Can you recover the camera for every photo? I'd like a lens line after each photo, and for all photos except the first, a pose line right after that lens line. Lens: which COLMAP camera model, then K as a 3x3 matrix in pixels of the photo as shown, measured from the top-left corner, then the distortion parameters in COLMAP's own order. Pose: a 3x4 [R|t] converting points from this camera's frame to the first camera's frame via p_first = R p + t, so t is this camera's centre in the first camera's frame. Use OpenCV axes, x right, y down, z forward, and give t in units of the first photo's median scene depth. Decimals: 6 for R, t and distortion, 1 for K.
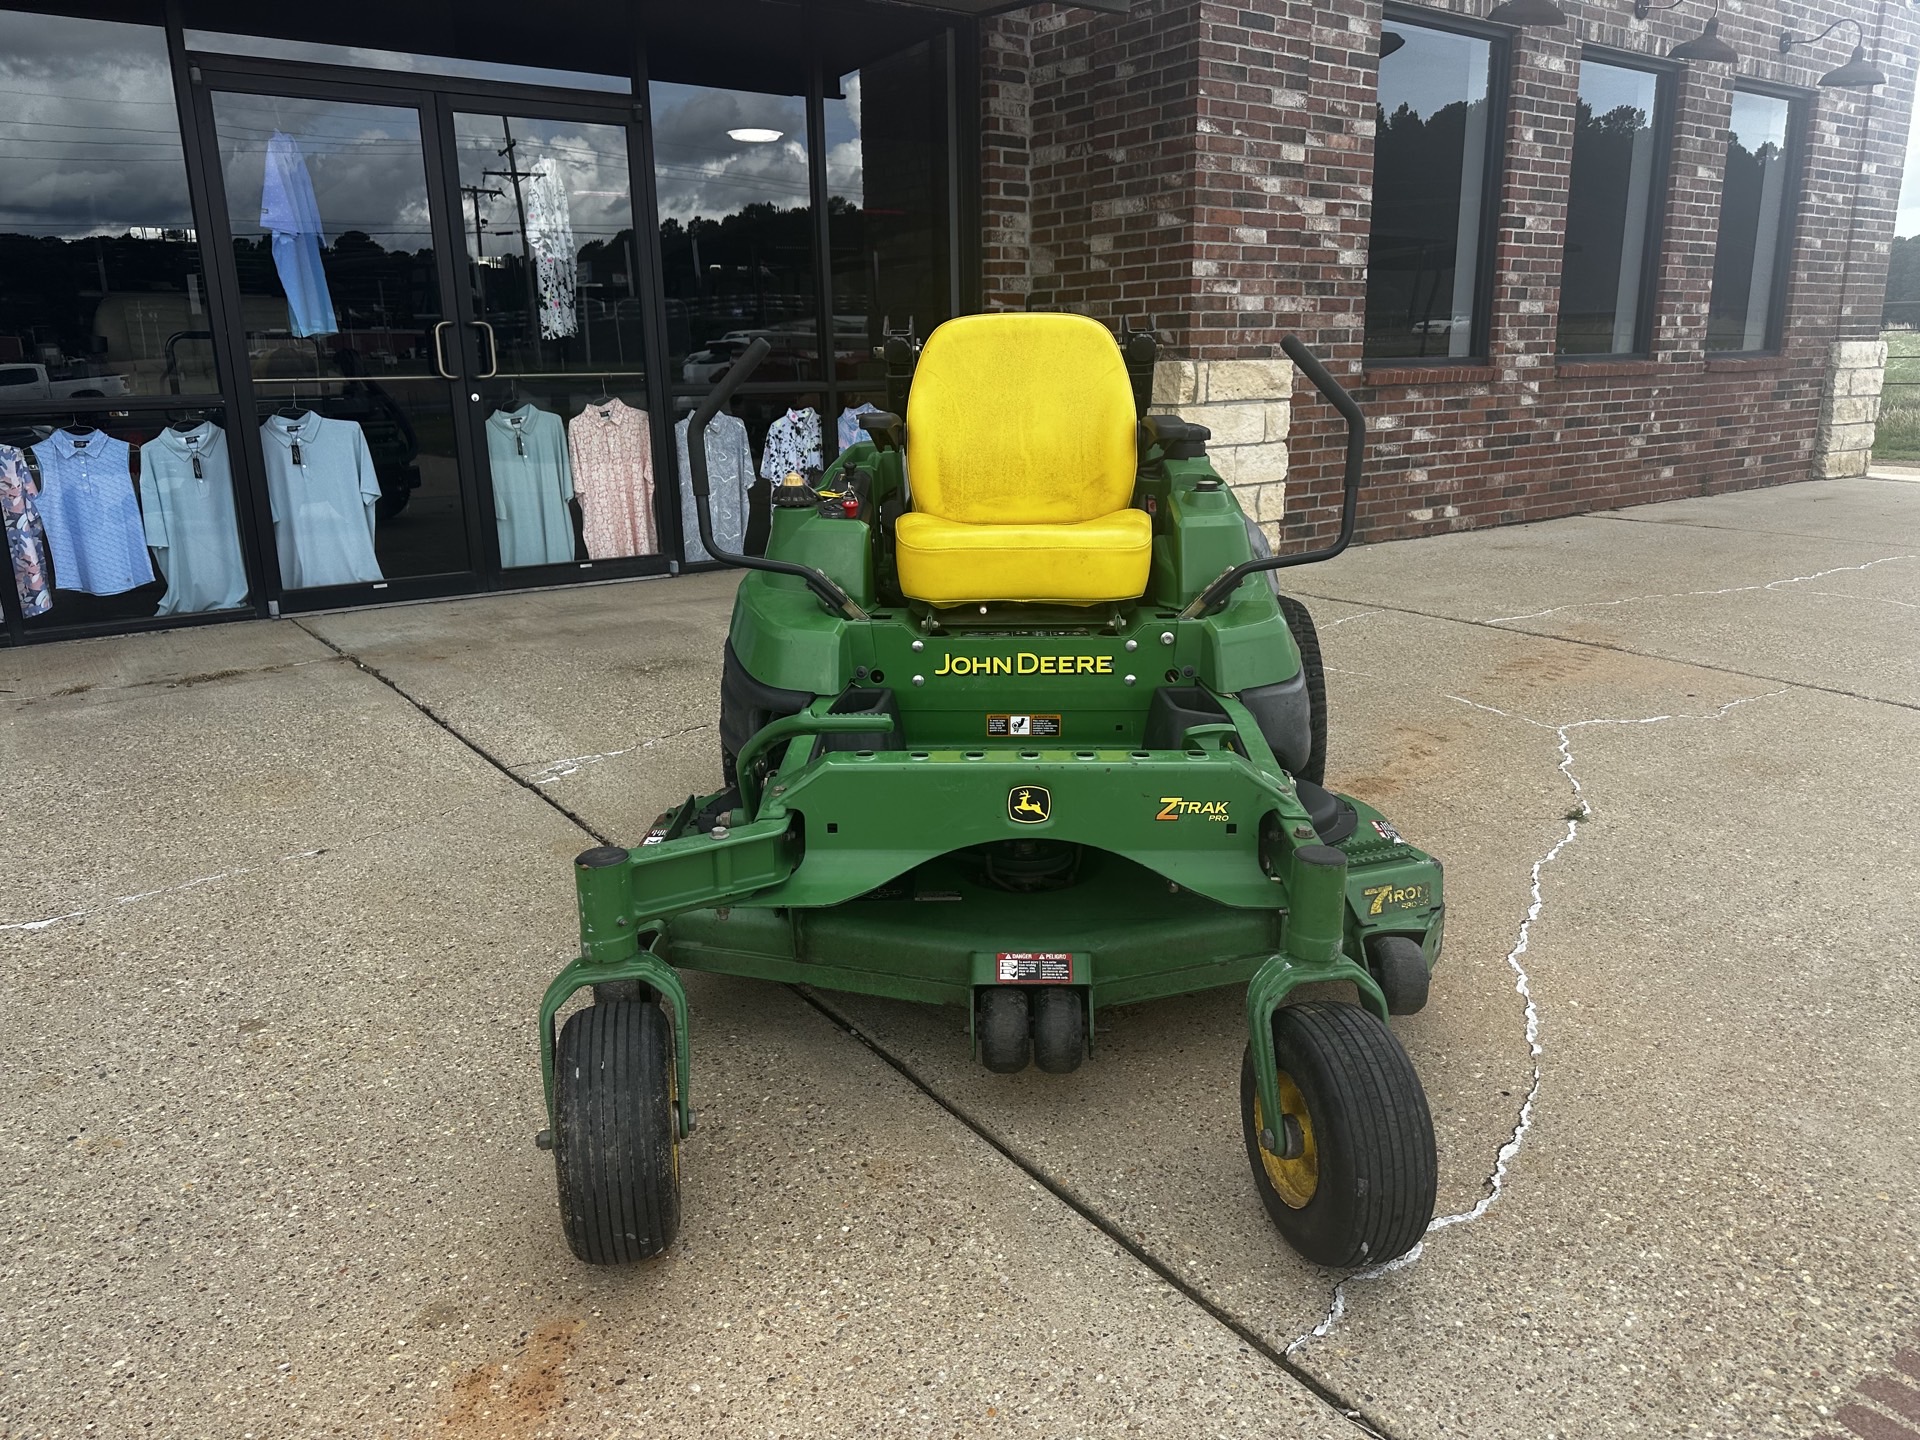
lens RADIAL K [[1346.5, 0, 967.3], [0, 1346.5, 715.1], [0, 0, 1]] dist [0.048423, -0.059671]
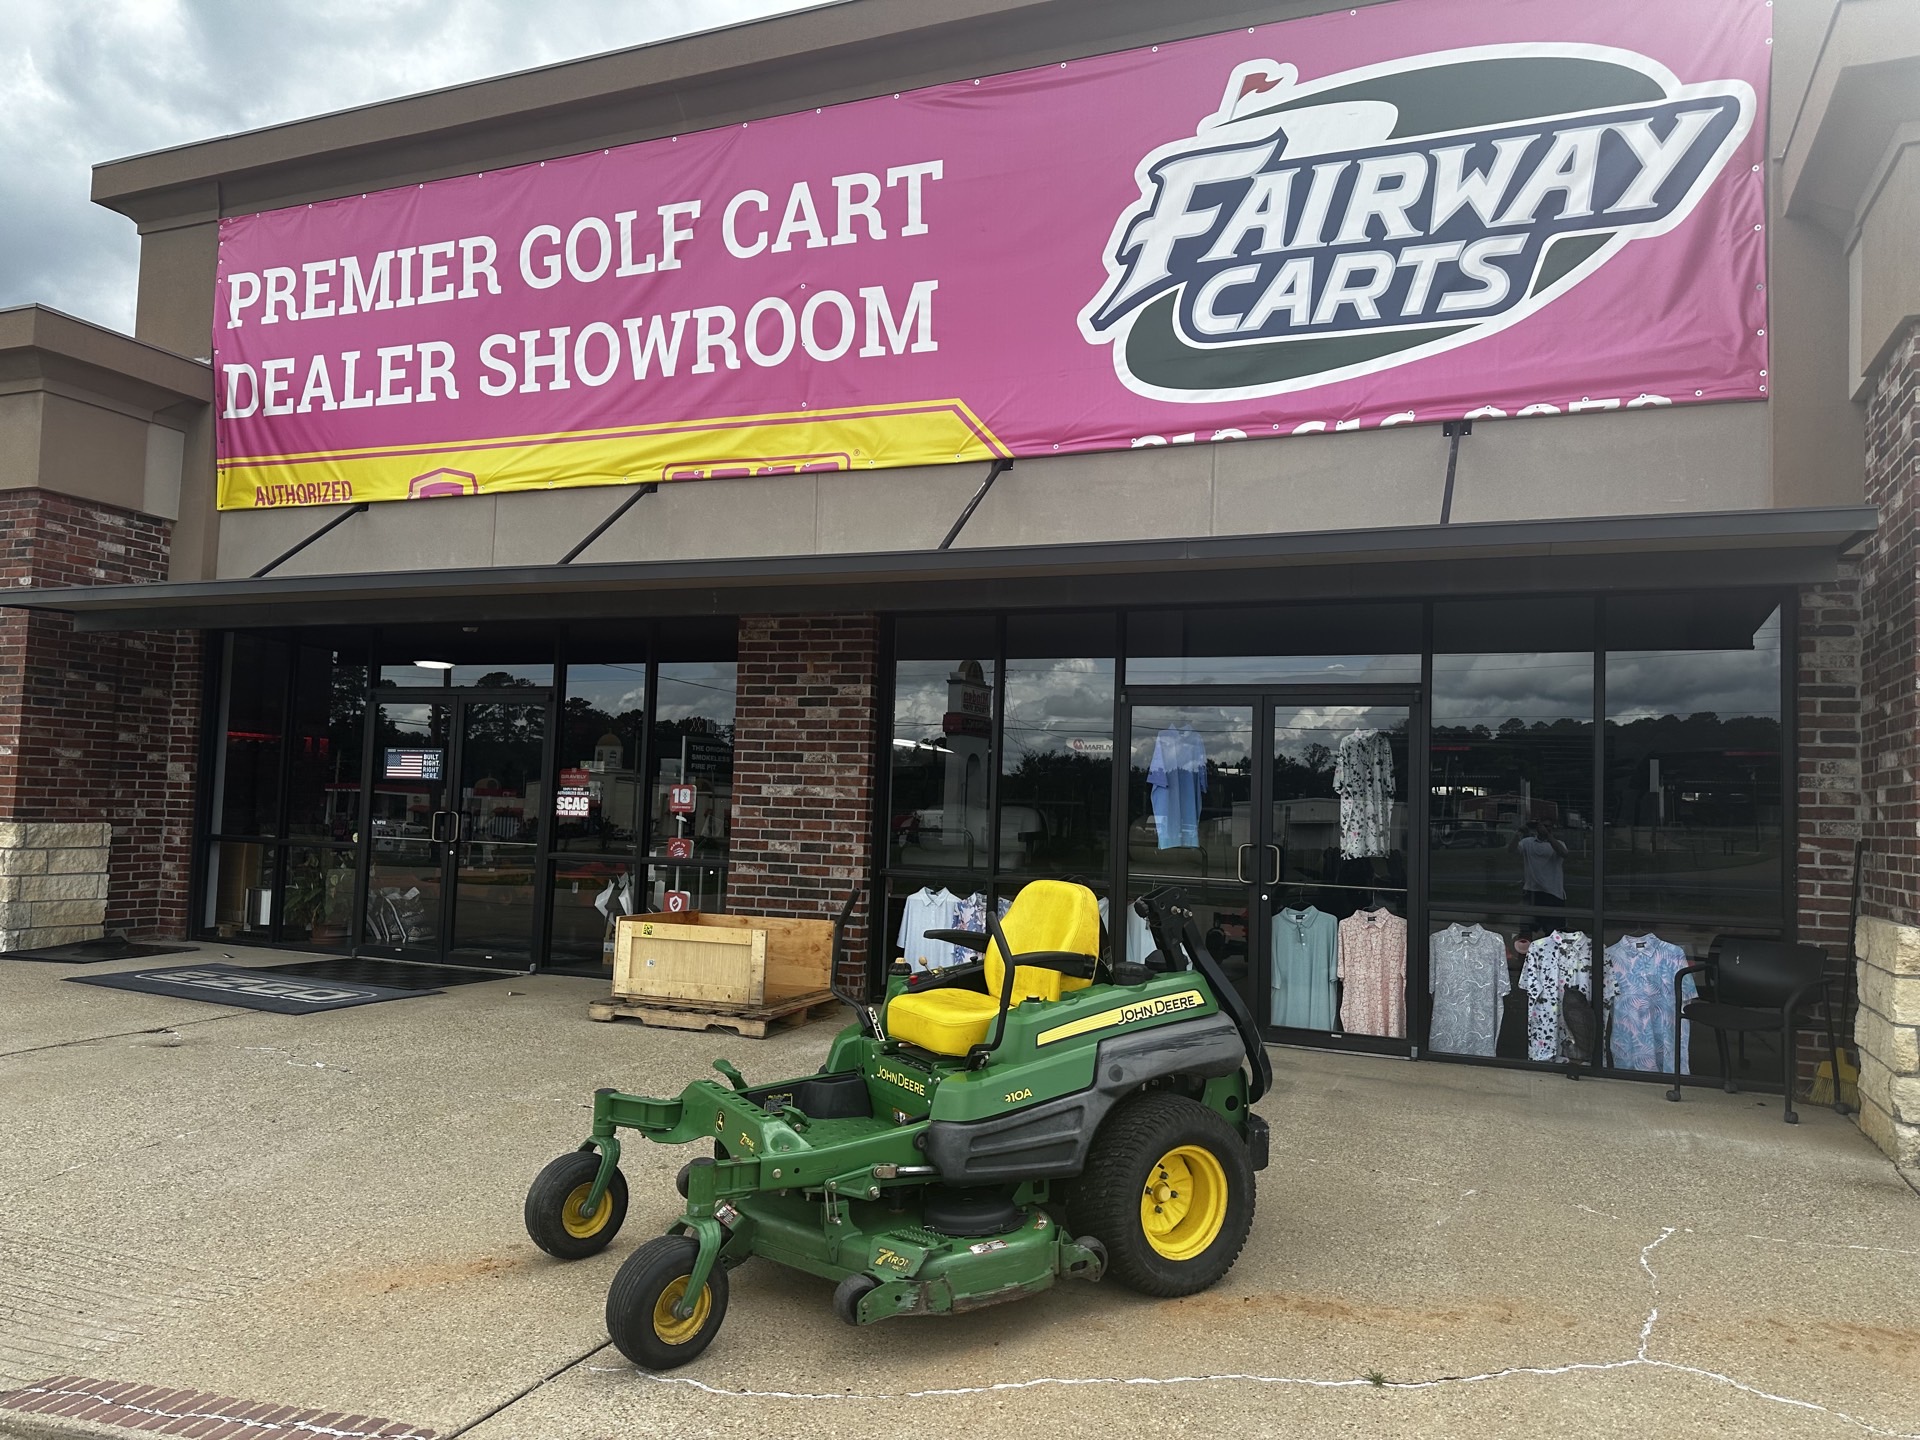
lens RADIAL K [[1346.5, 0, 976.2], [0, 1346.5, 725.5], [0, 0, 1]] dist [0.048423, -0.059671]
pose [[0.527126, -0.019211, -0.849570, 0.562557], [-0.258345, 0.948802, -0.181748, -0.064870], [0.809565, 0.315286, 0.495175, 0.024142]]
